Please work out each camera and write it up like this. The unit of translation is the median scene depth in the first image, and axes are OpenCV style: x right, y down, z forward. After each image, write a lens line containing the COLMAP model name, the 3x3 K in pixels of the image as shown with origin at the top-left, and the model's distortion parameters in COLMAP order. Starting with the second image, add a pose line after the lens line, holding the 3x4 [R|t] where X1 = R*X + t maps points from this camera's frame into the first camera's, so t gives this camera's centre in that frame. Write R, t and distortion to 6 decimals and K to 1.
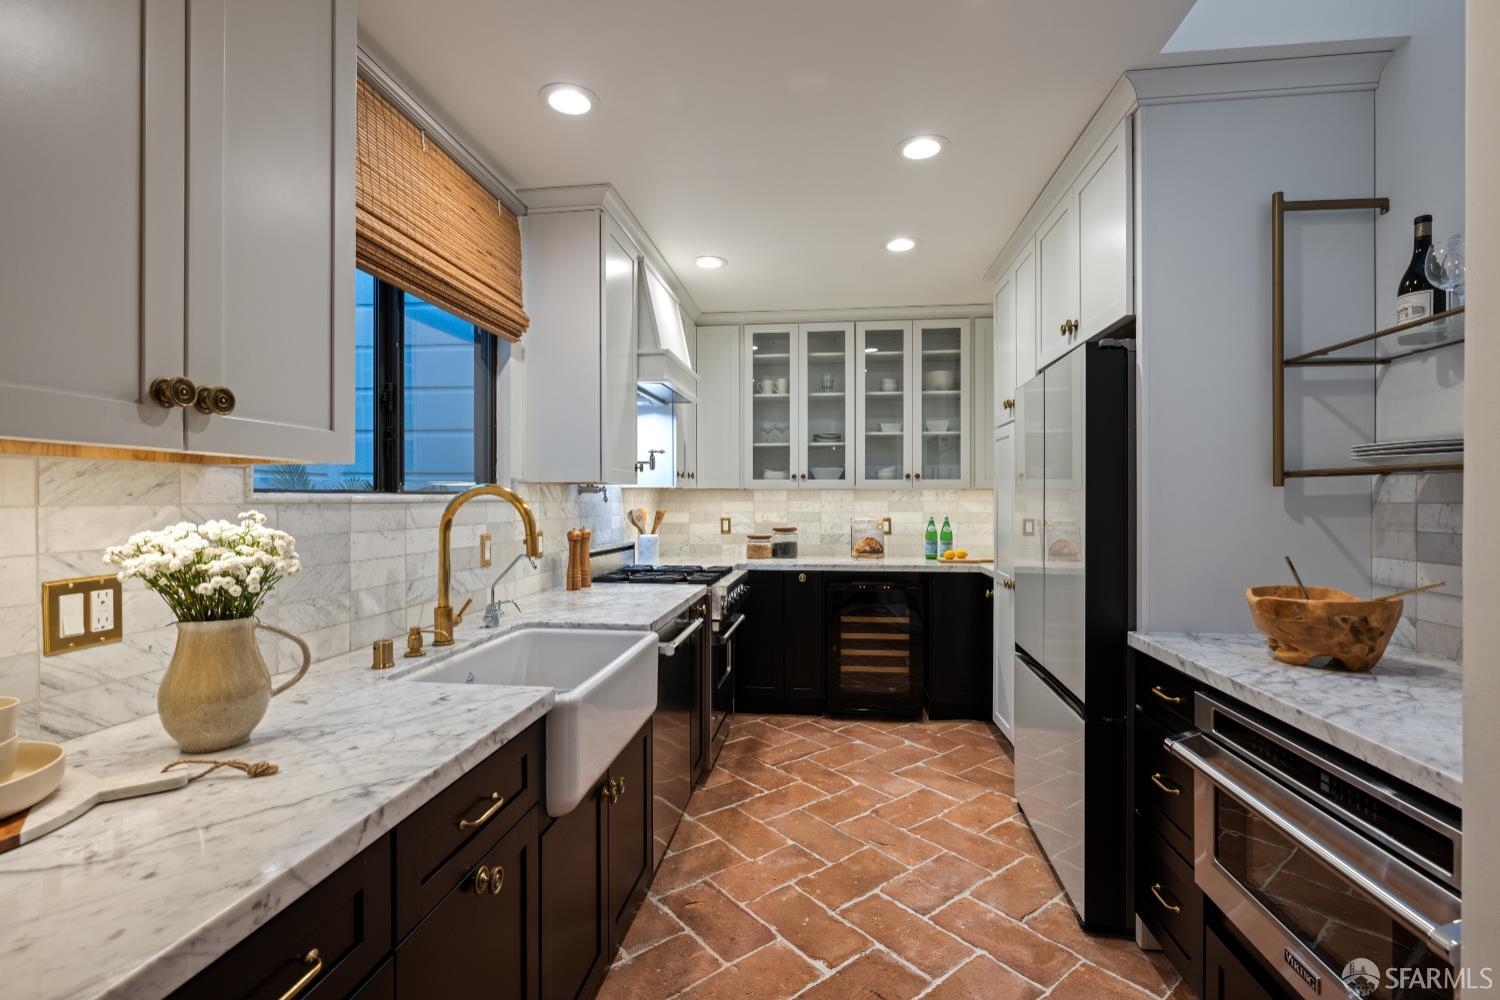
lens RADIAL K [[699.2, 0, 750.1], [0, 699.2, 500.9], [0, 0, 1]] dist [0.000912, 0.000302]
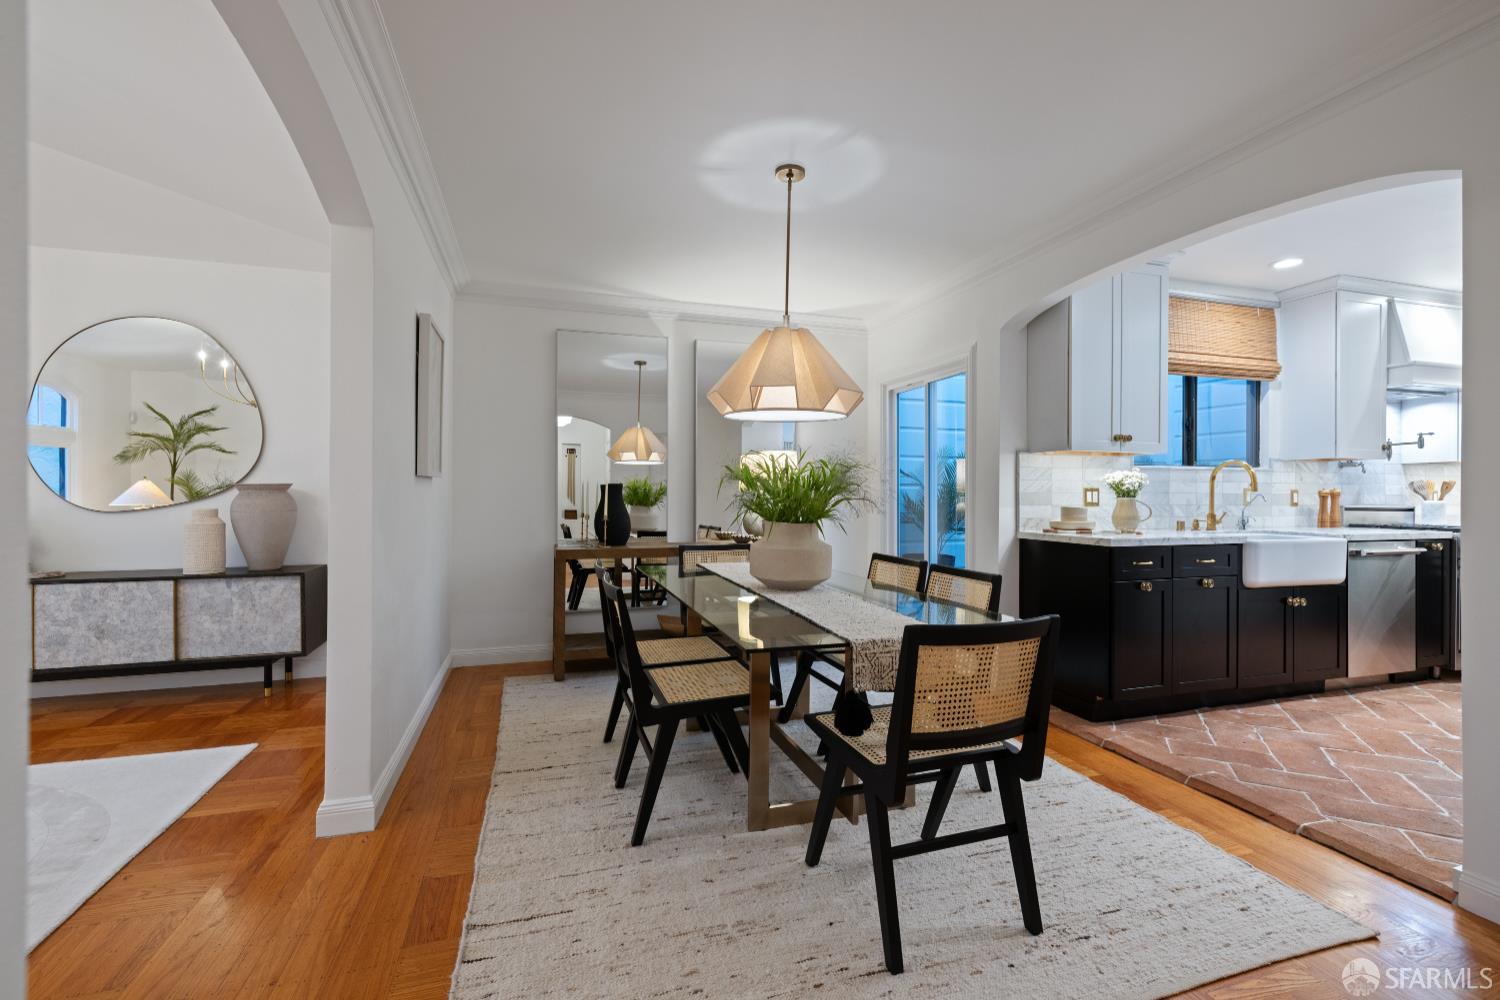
lens RADIAL K [[636.6, 0, 742.1], [0, 636.6, 495.5], [0, 0, 1]] dist [0.000063, 0.000136]
pose [[0.413448, 0.006903, -0.910502, 0.842997], [-0.005697, 0.999971, 0.004995, 0.090036], [0.910510, 0.003122, 0.413476, -1.292082]]
